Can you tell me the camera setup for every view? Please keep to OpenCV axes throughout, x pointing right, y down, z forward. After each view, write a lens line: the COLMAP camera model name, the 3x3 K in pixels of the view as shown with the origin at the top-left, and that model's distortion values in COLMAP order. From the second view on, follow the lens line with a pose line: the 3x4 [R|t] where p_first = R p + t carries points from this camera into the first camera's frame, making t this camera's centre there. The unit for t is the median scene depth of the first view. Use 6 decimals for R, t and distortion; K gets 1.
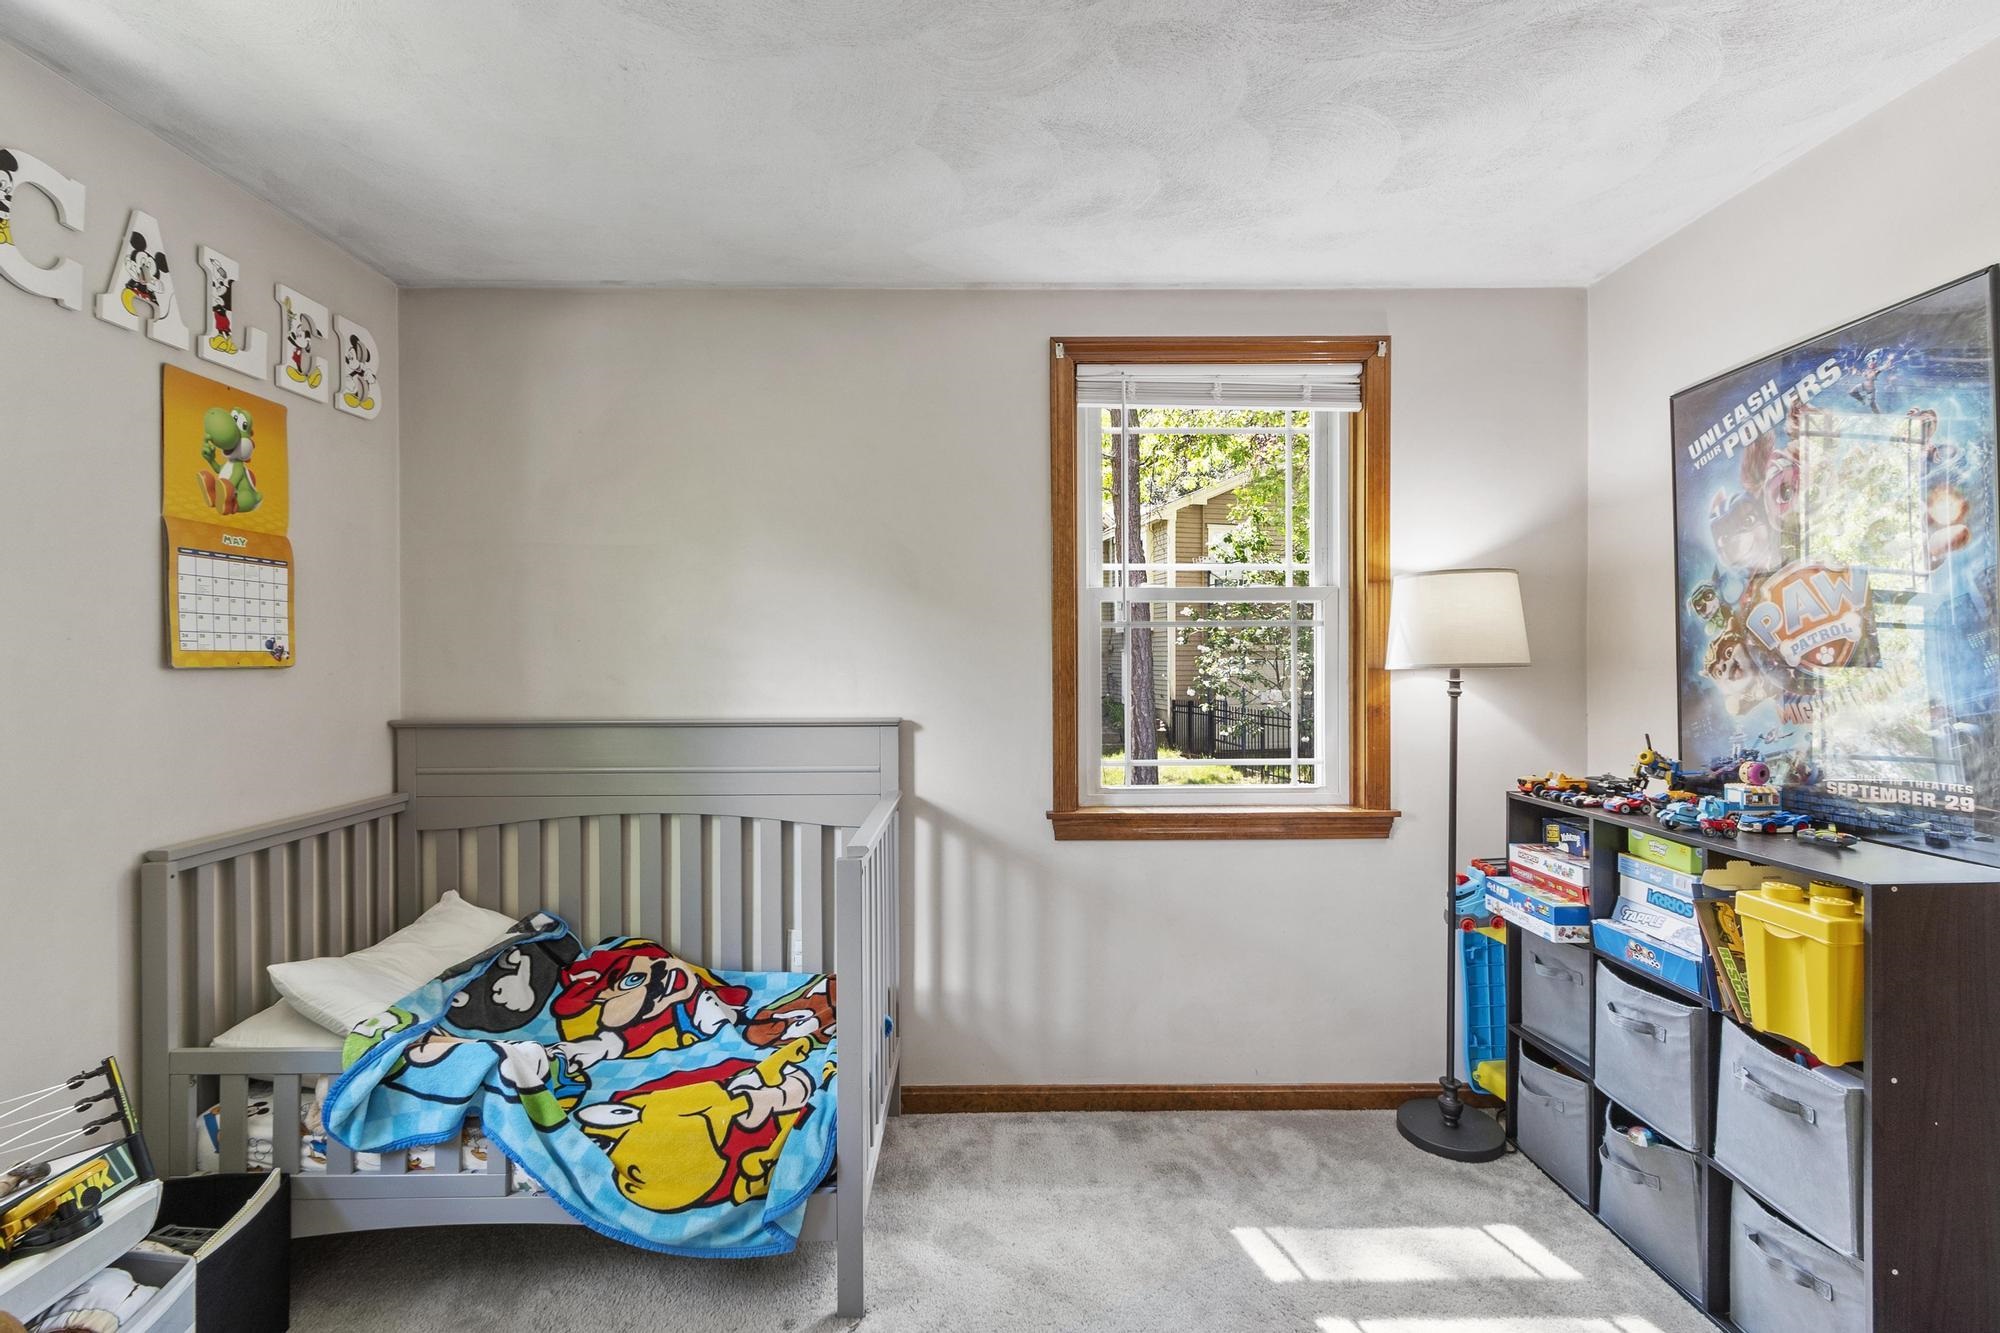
lens RADIAL K [[884.1, 0, 995.4], [0, 884.1, 659.3], [0, 0, 1]] dist [-0.000890, -0.000238]
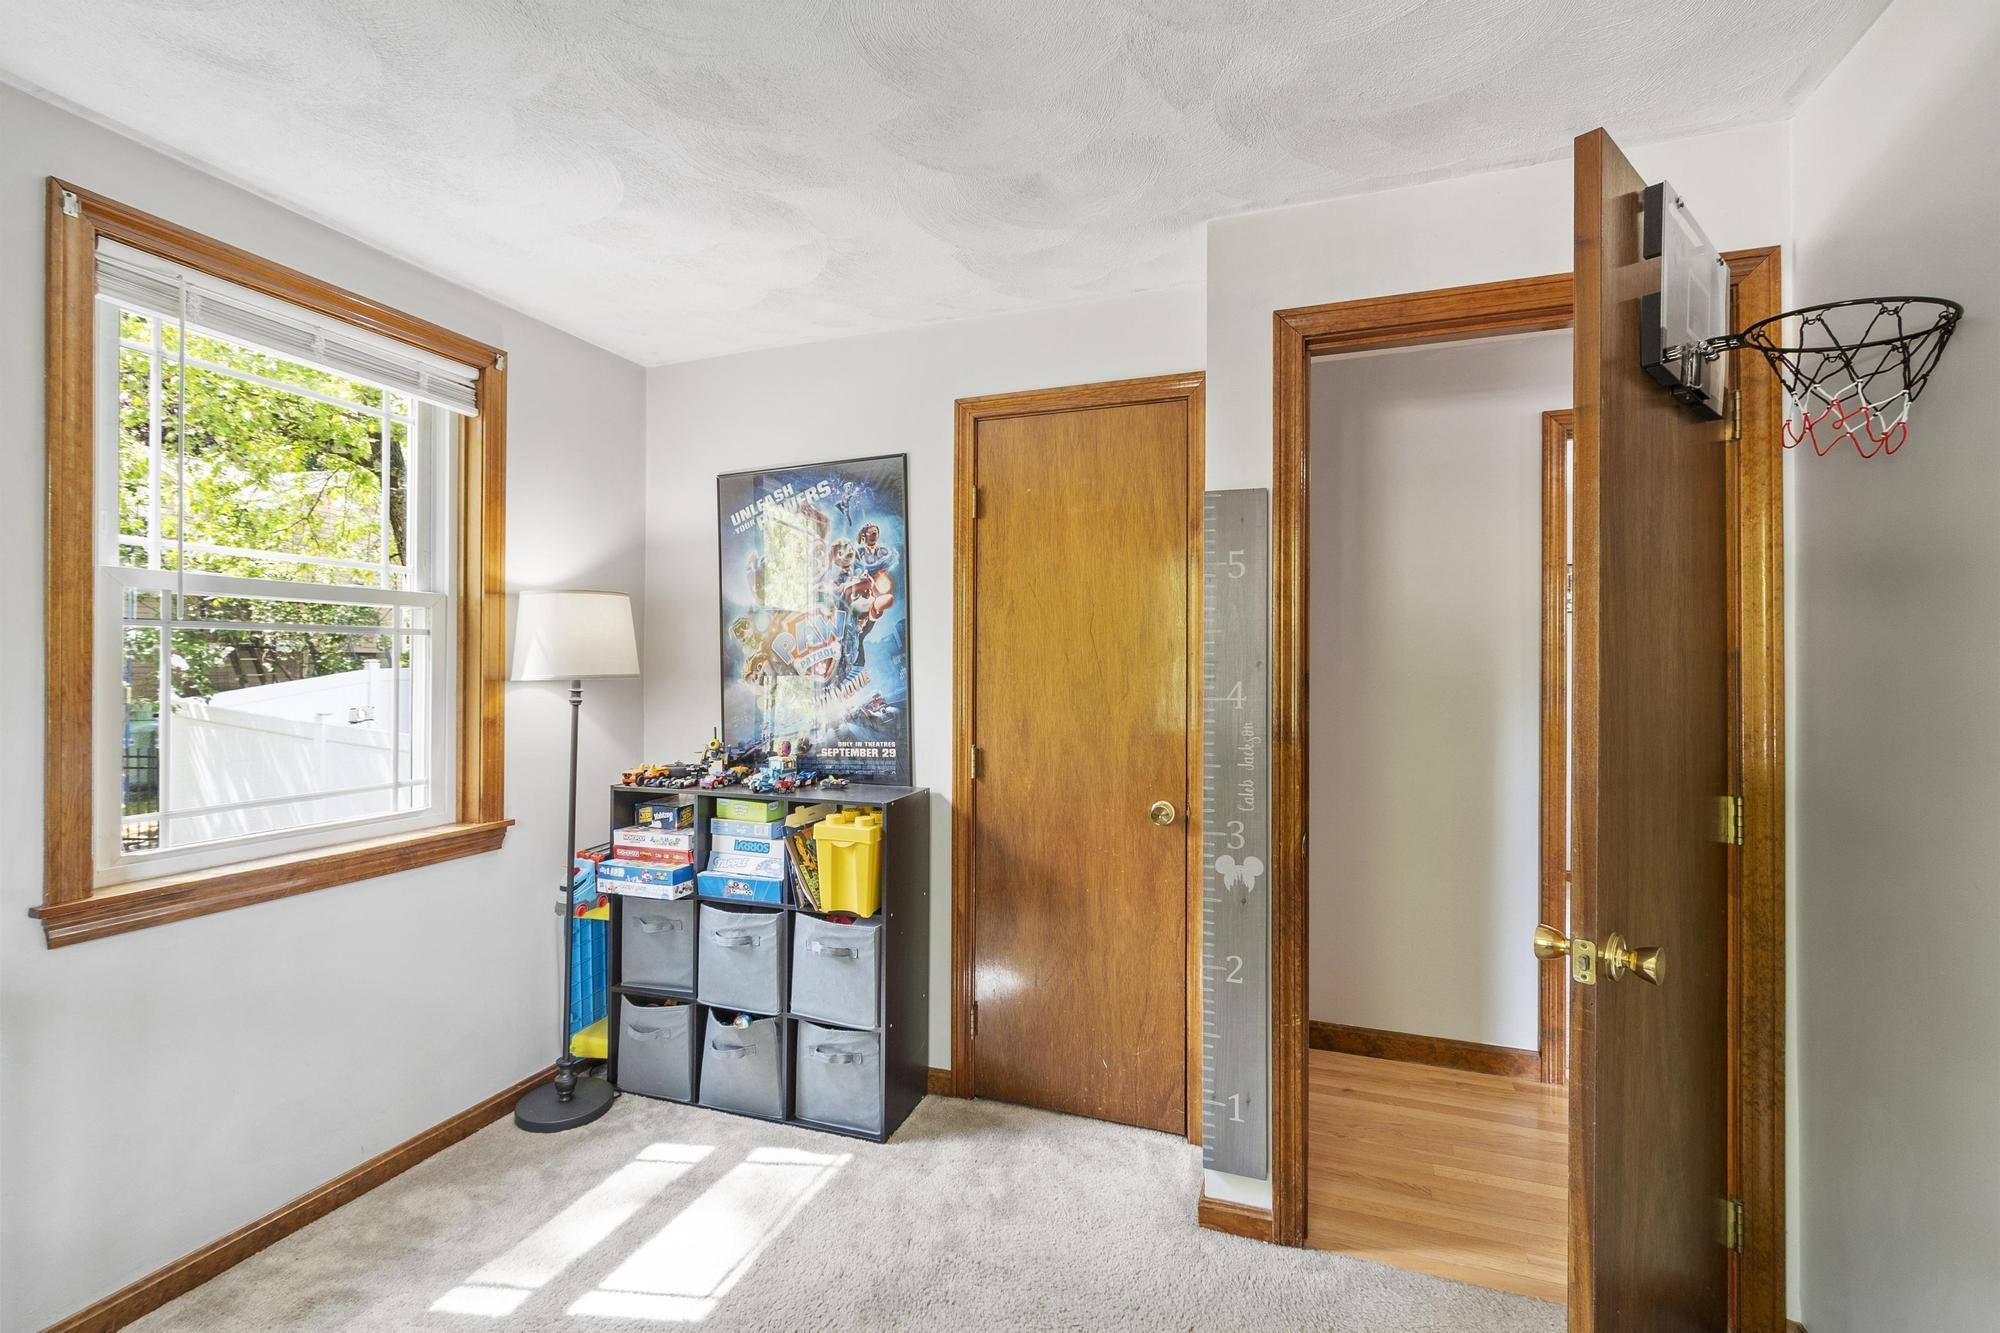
lens RADIAL K [[879.8, 0, 1000.0], [0, 879.8, 666.5], [0, 0, 1]] dist [0.000305, -0.000154]
pose [[0.340329, 0.004382, 0.940296, -0.360101], [0.000356, 0.999988, -0.004789, -0.000030], [-0.940306, 0.001965, 0.340324, 0.144862]]
